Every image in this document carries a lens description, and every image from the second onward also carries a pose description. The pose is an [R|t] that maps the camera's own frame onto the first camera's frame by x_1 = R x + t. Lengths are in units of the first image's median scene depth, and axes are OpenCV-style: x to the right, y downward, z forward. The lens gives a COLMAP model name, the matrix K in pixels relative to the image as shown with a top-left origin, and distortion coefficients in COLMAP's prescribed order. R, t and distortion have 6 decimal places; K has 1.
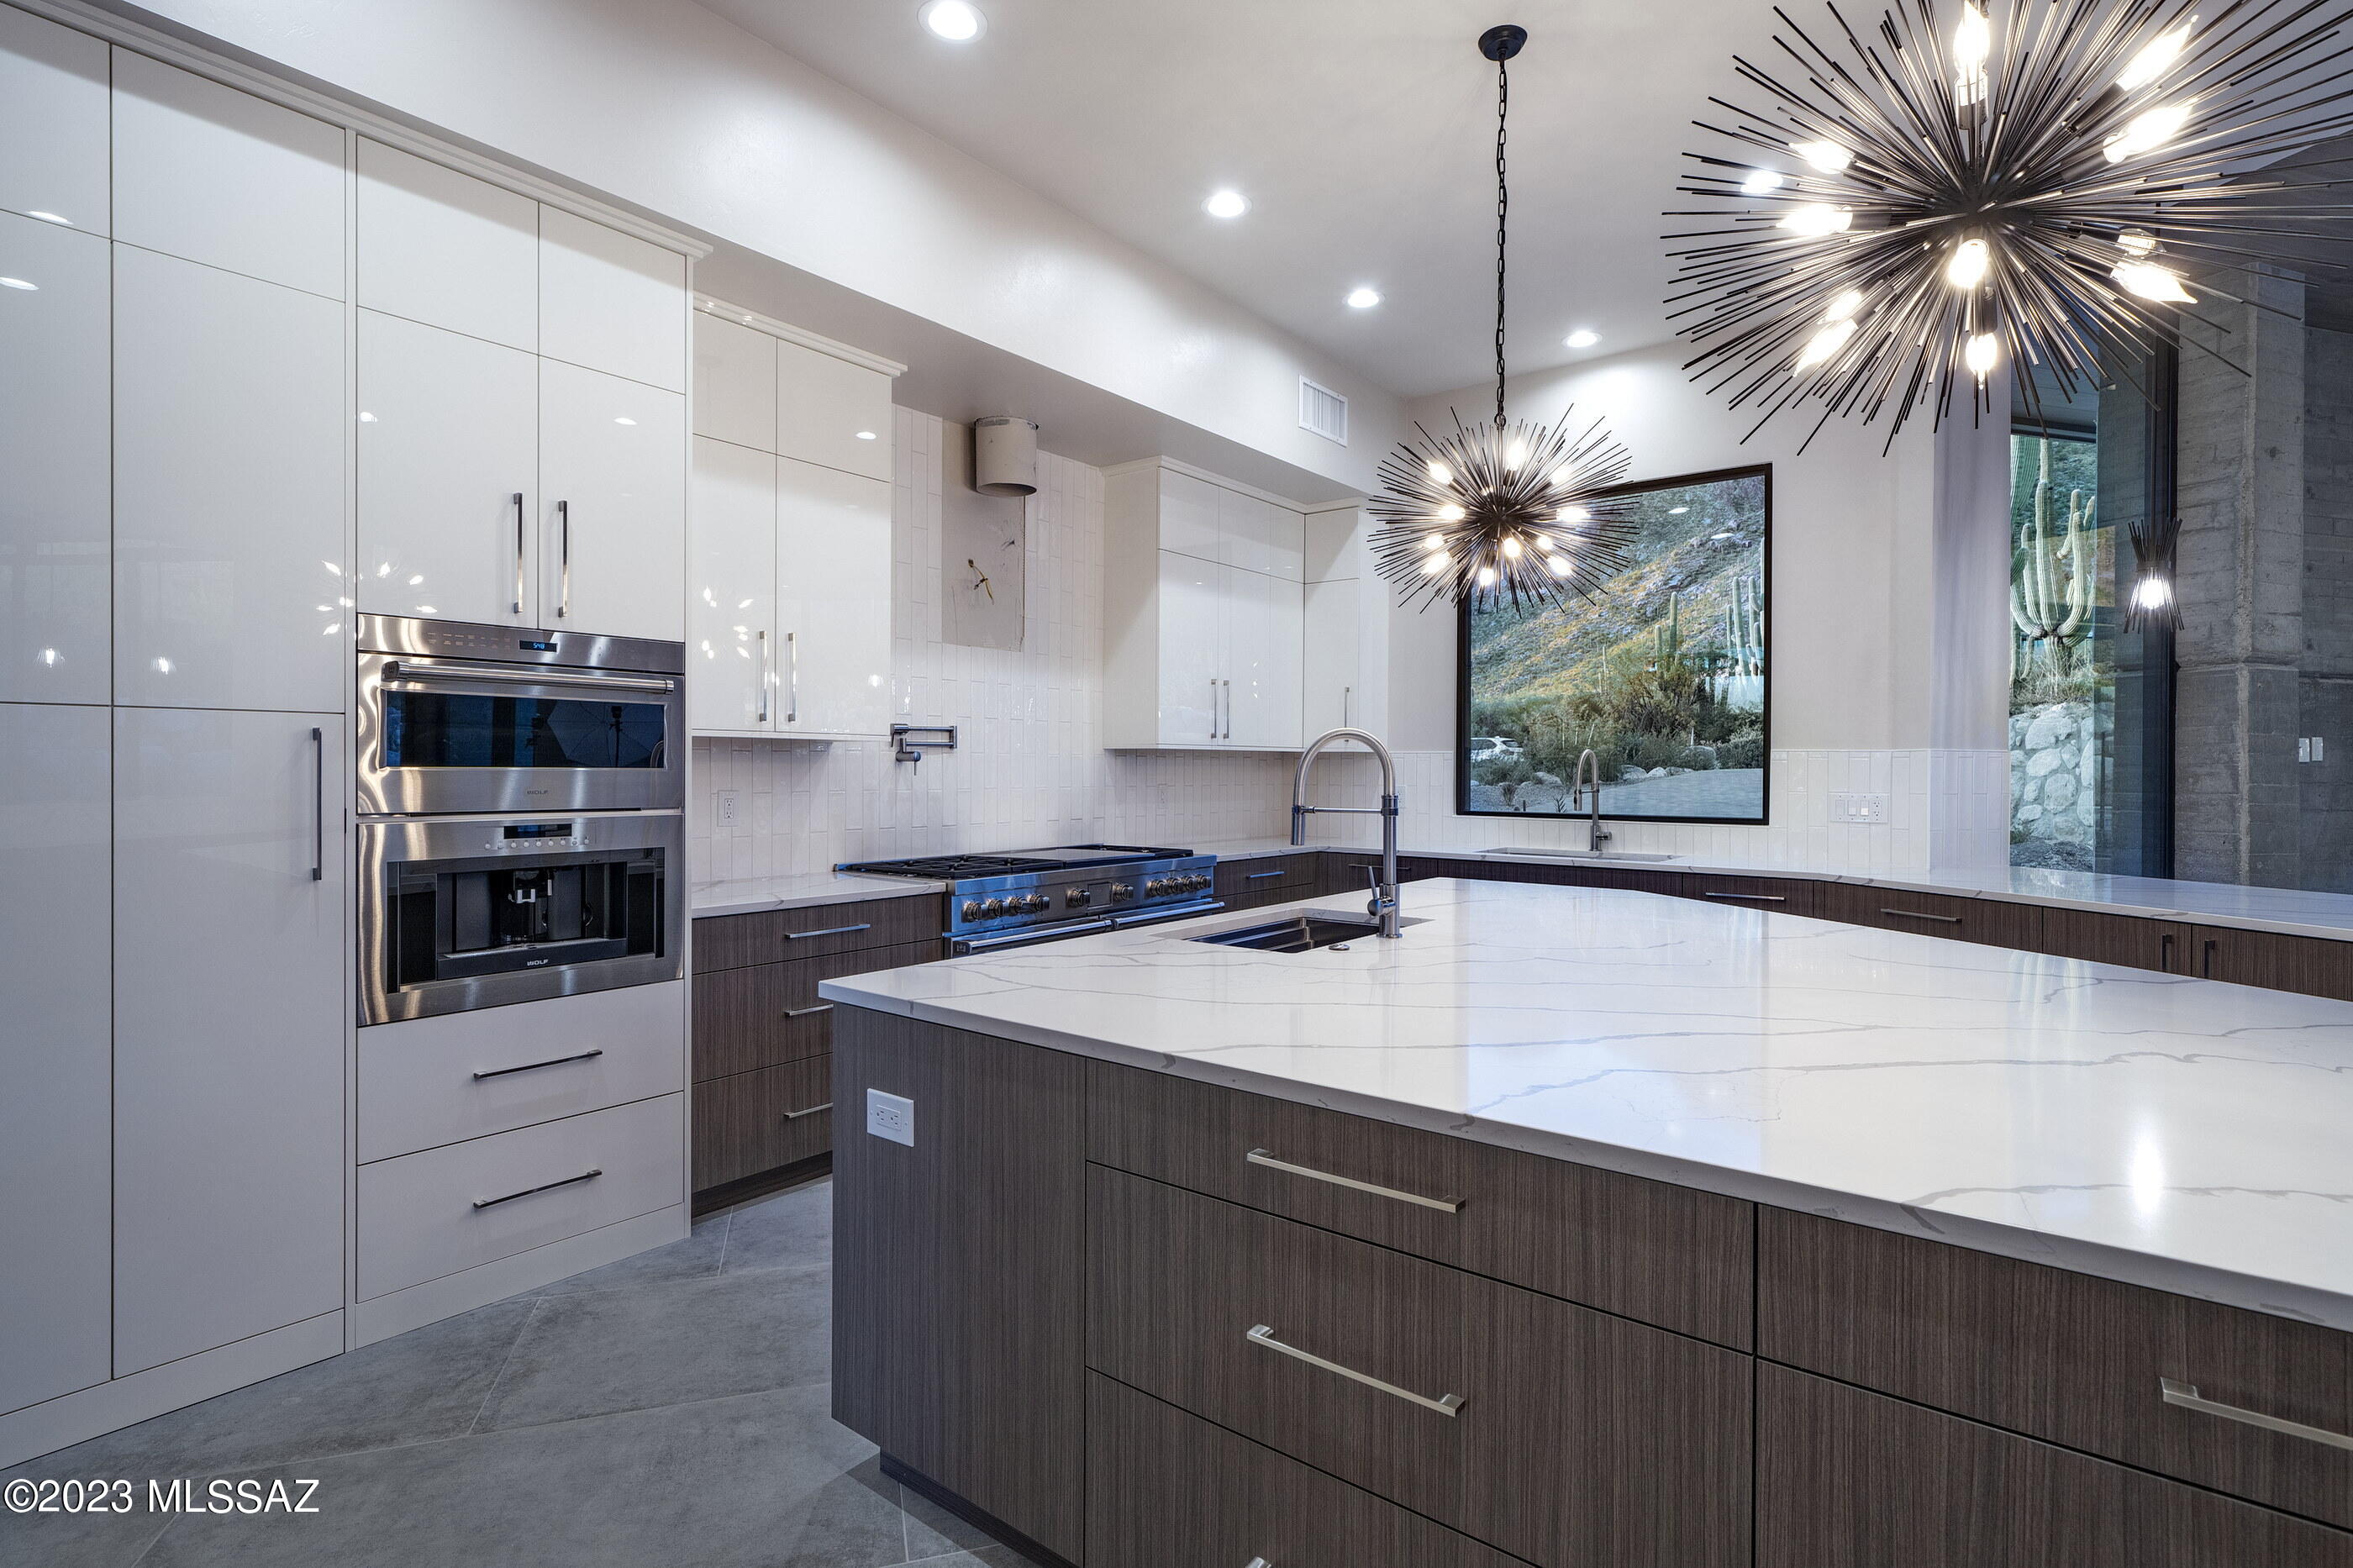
lens RADIAL K [[1089.5, 0, 1179.9], [0, 1089.5, 768.4], [0, 0, 1]] dist [-0.003283, 0.000112]
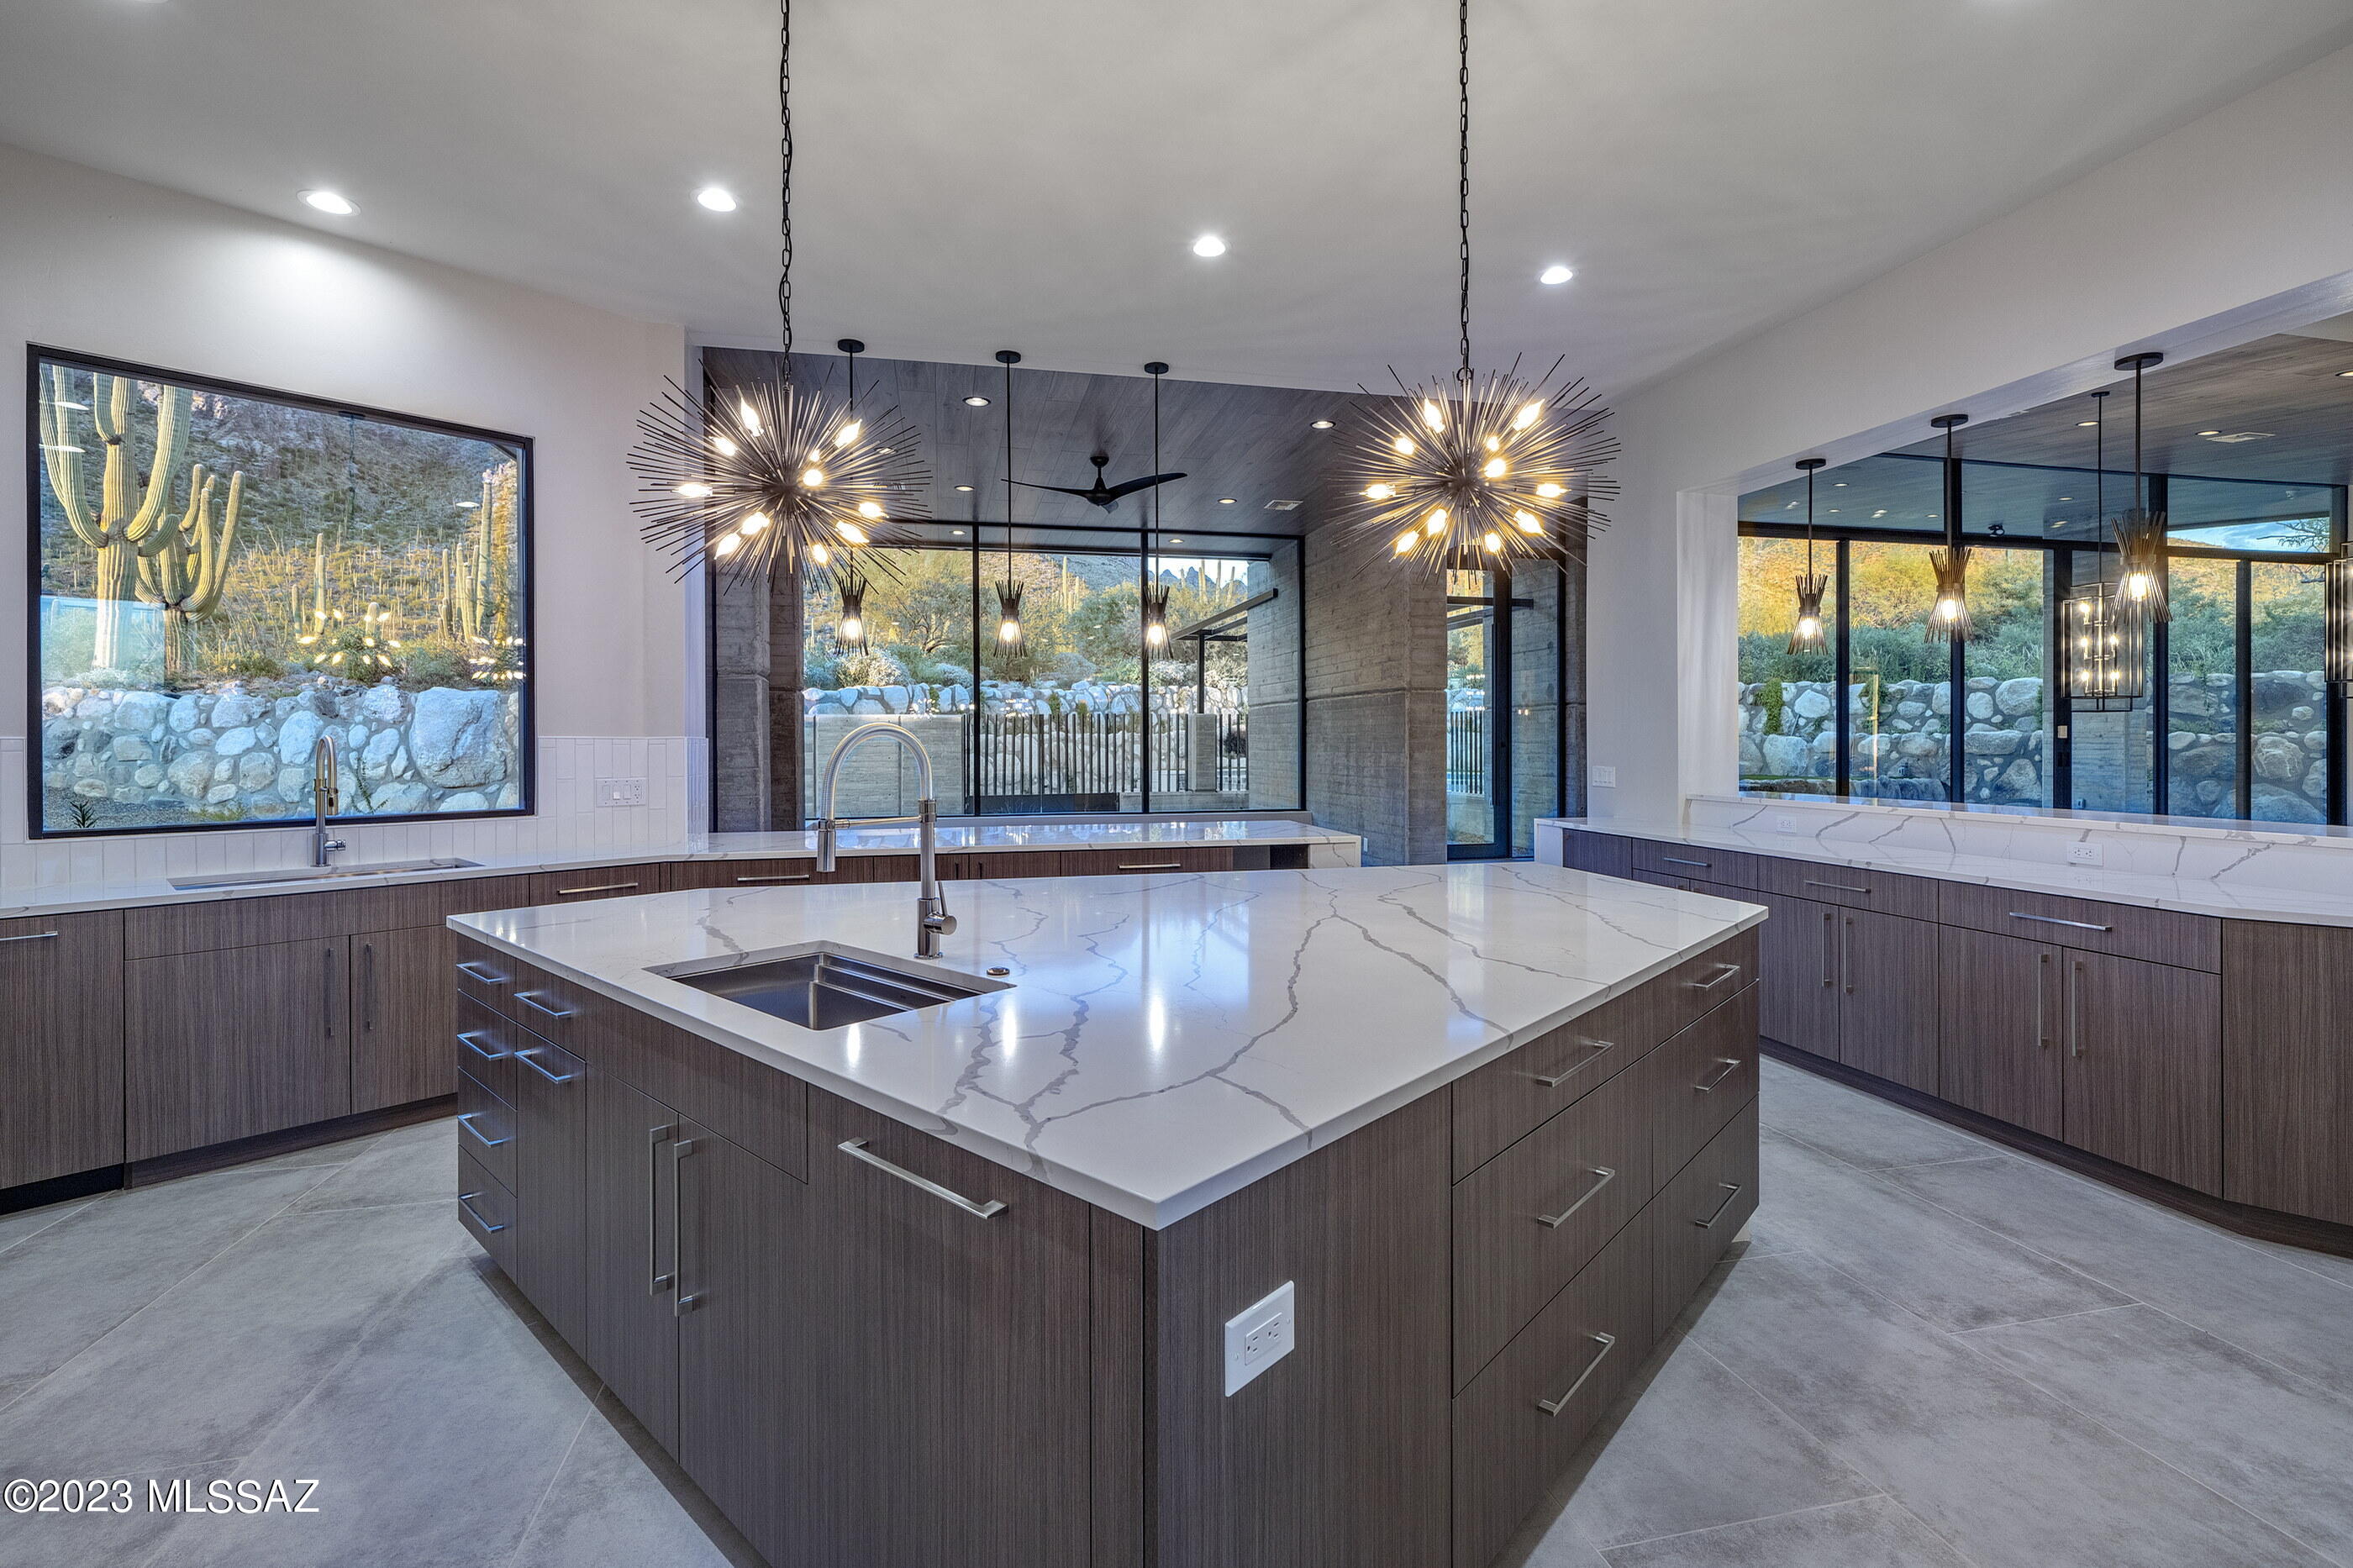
lens RADIAL K [[1024.8, 0, 1174.7], [0, 1024.8, 739.8], [0, 0, 1]] dist [0.001515, 0.000011]
pose [[0.092503, -0.002421, 0.995709, -0.290986], [0.007043, 0.999974, 0.001777, -0.011063], [-0.995687, 0.006849, 0.092518, 0.331861]]
